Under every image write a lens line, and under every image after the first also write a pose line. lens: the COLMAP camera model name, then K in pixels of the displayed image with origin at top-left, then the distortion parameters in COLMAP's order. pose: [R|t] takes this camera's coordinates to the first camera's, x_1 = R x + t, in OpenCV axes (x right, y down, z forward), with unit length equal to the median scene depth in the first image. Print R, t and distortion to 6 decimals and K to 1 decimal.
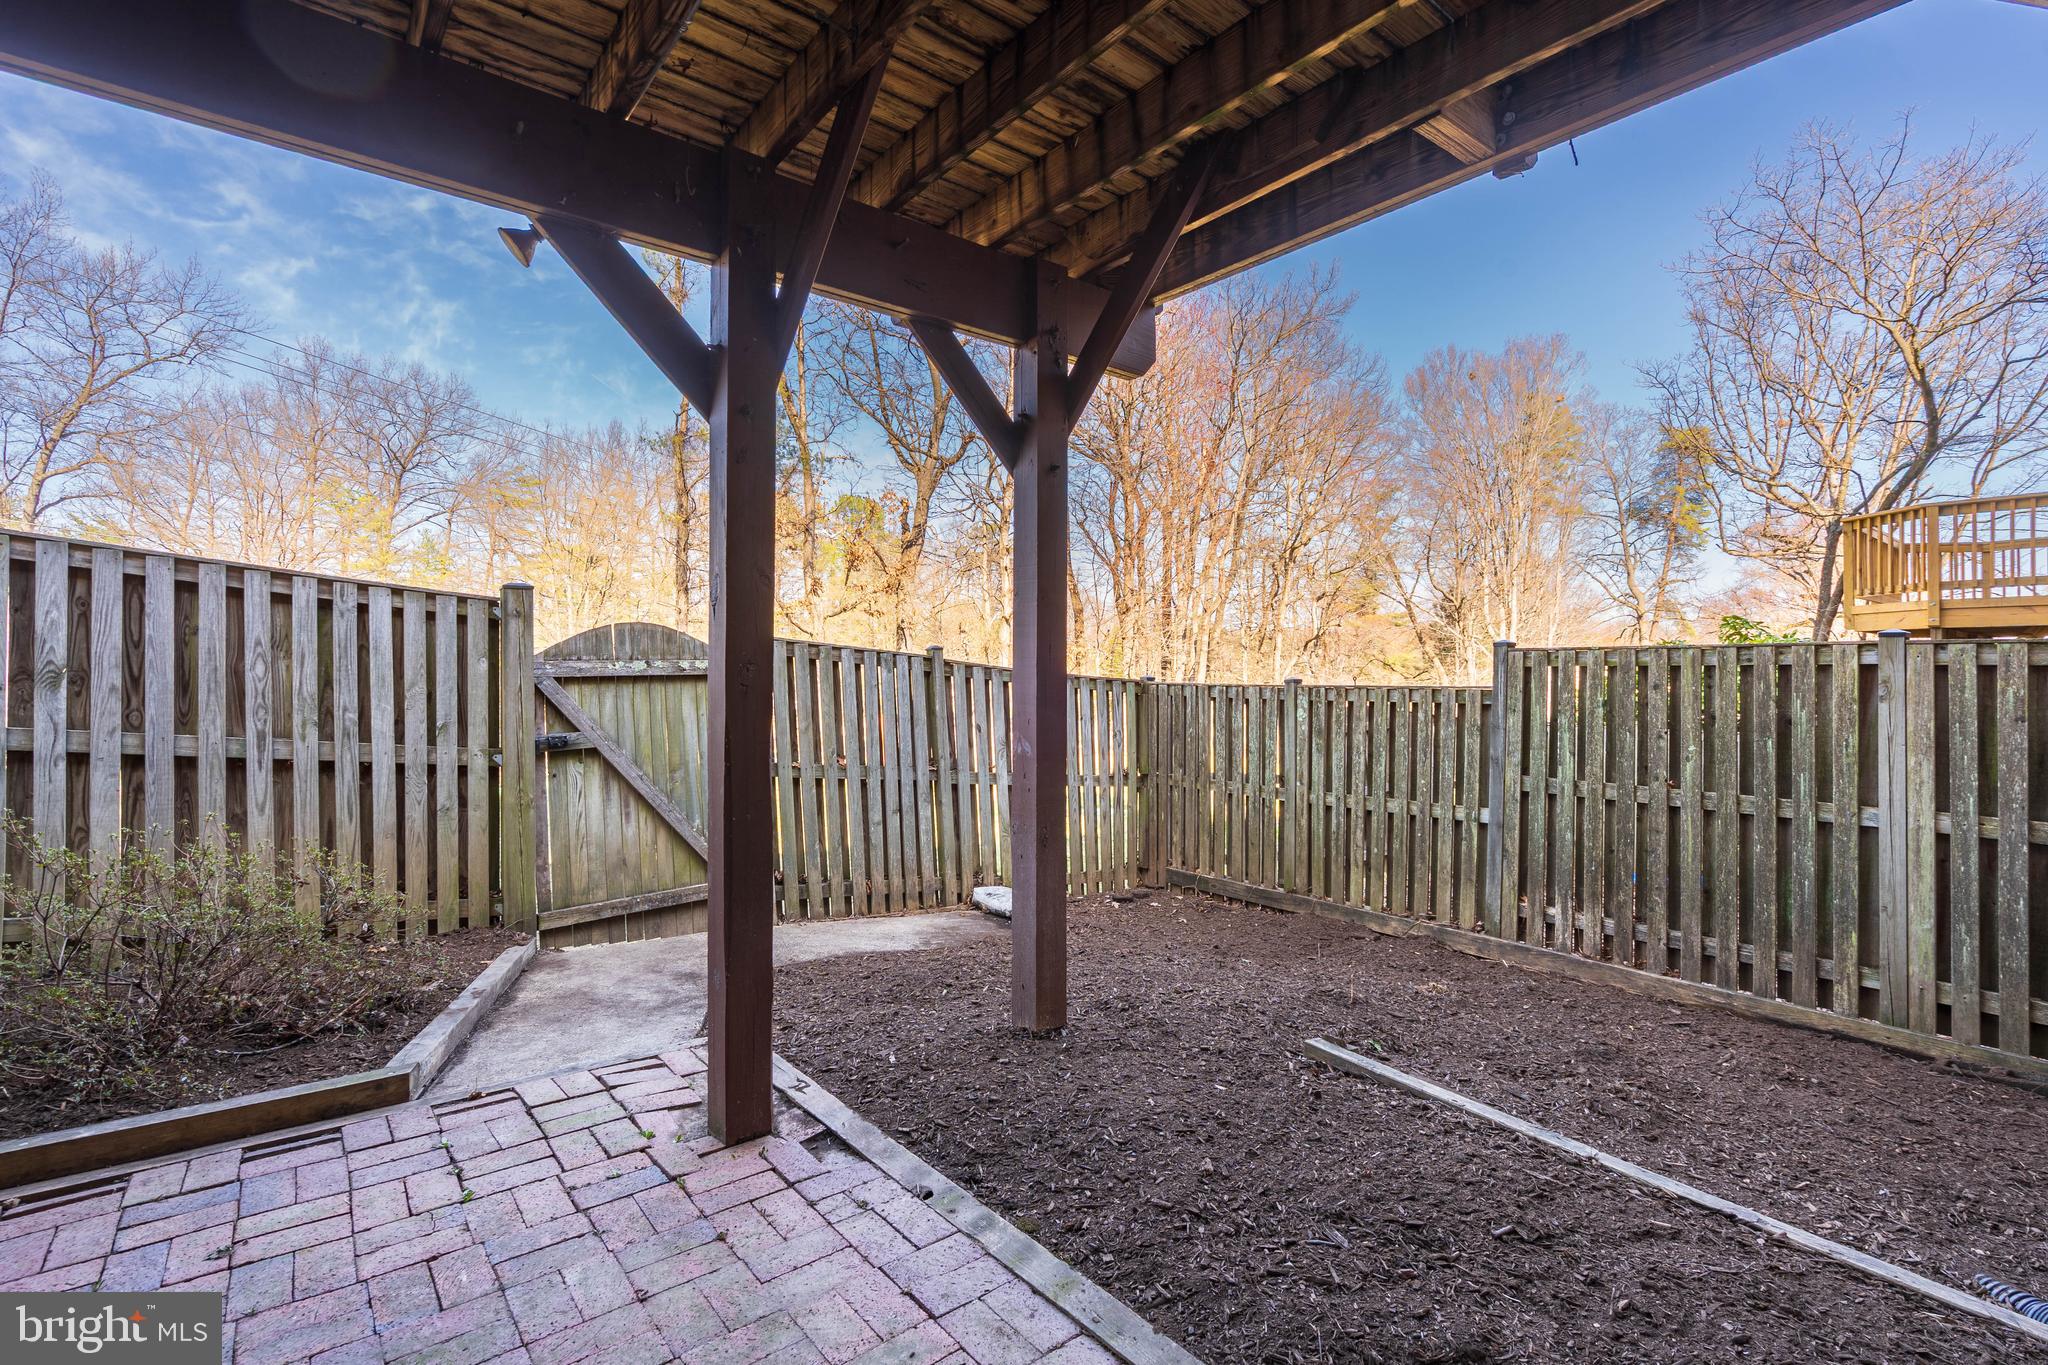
lens RADIAL K [[941.5, 0, 1024.7], [0, 941.5, 683.0], [0, 0, 1]] dist [0.002343, 0.000184]
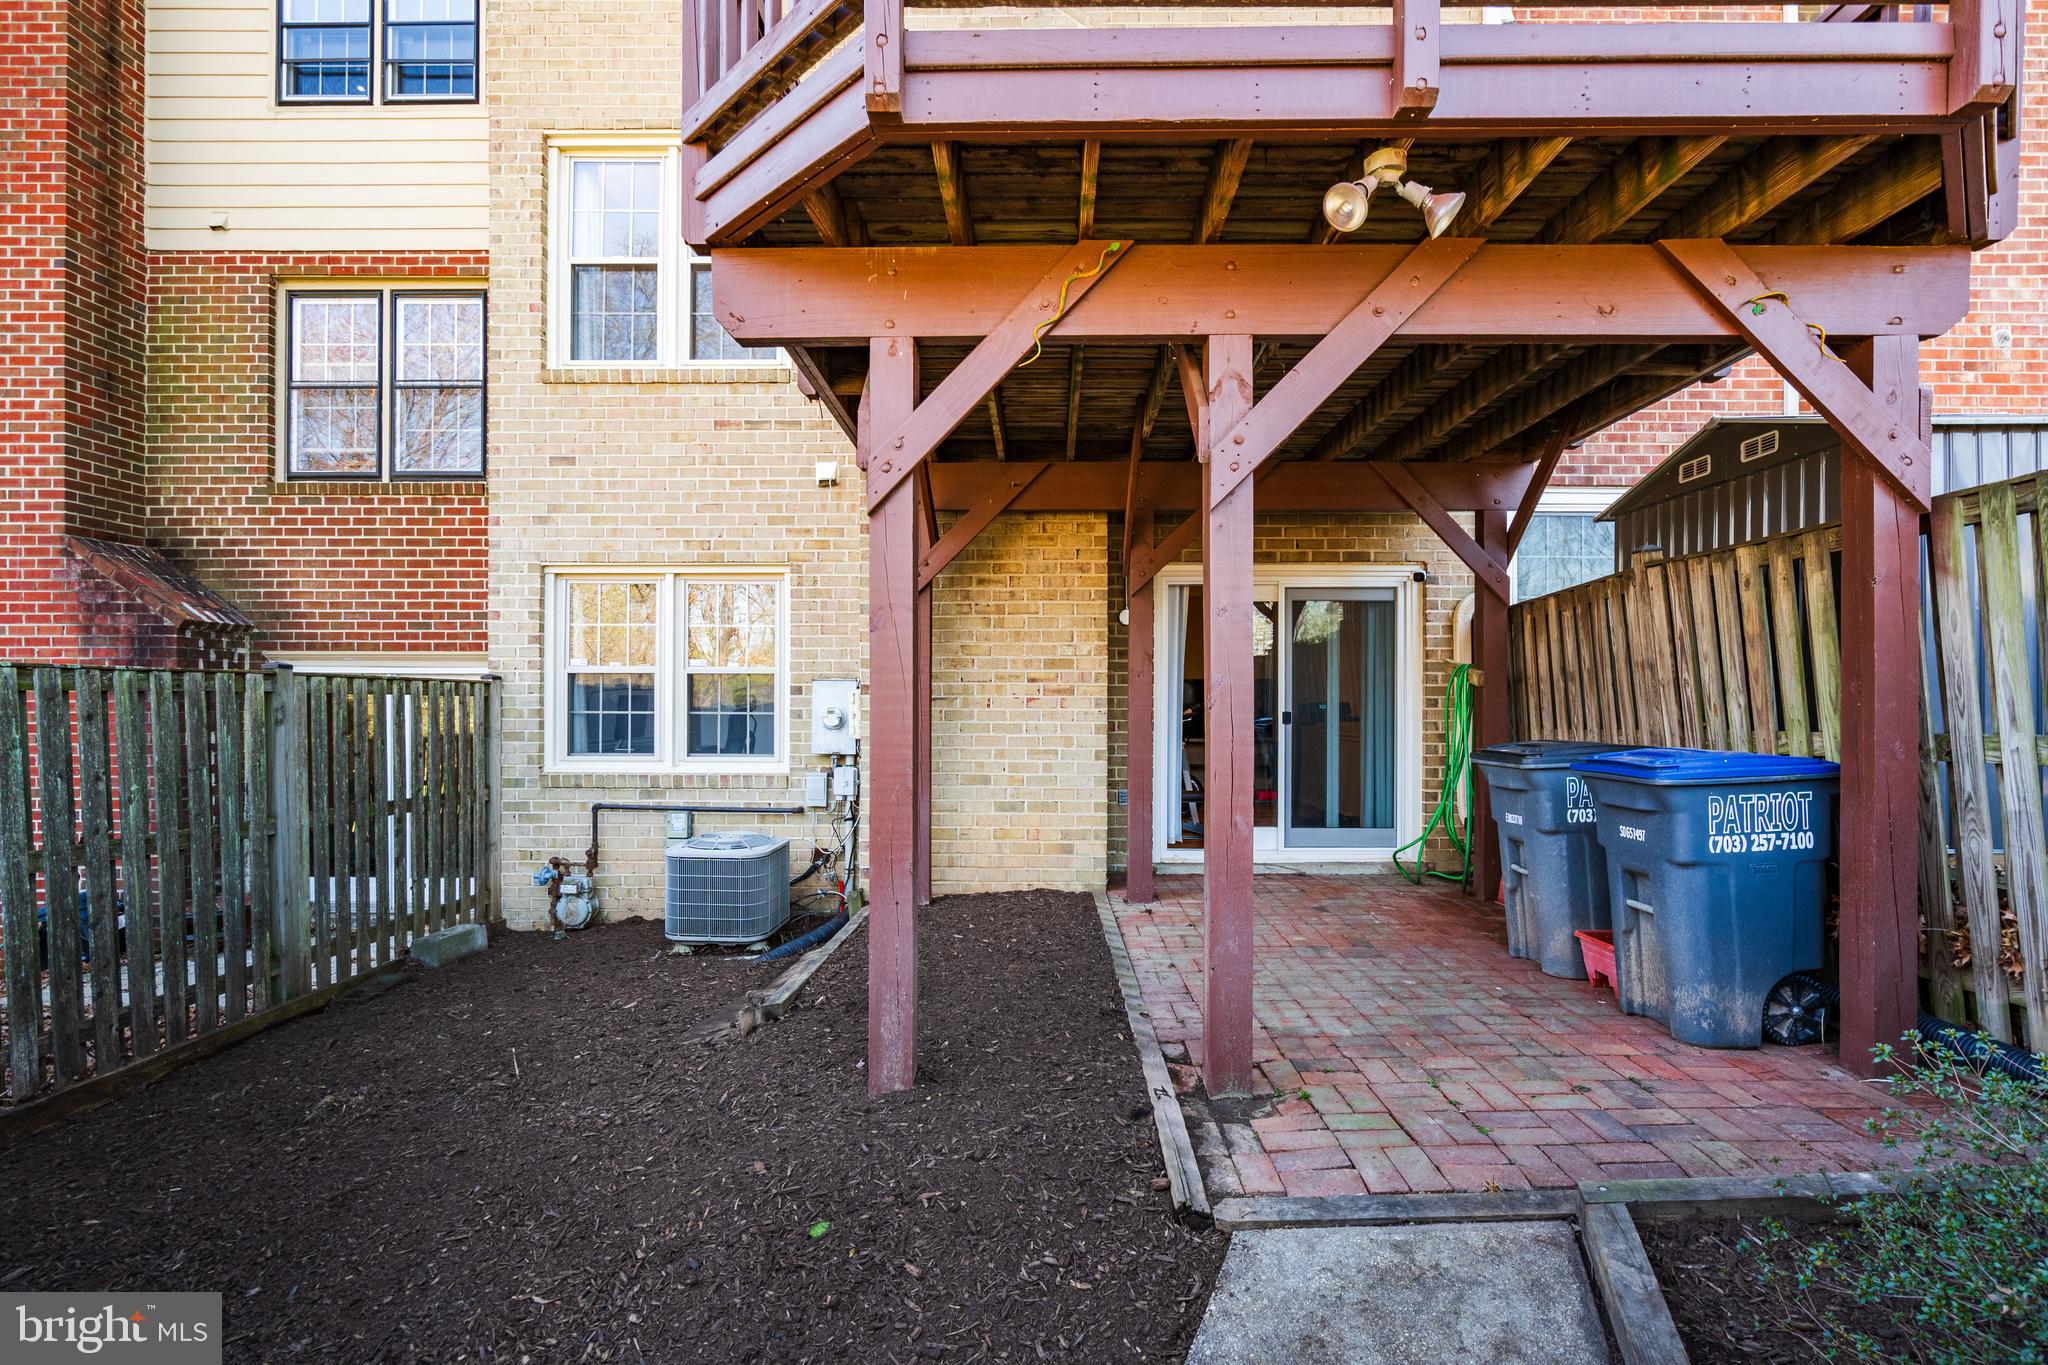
lens RADIAL K [[941.5, 0, 1025.2], [0, 941.5, 687.7], [0, 0, 1]] dist [0.002343, 0.000184]
pose [[-0.775292, 0.011090, 0.631506, -0.925865], [0.007381, 0.999937, -0.008499, -0.021983], [-0.631560, -0.001928, -0.775324, 2.240392]]
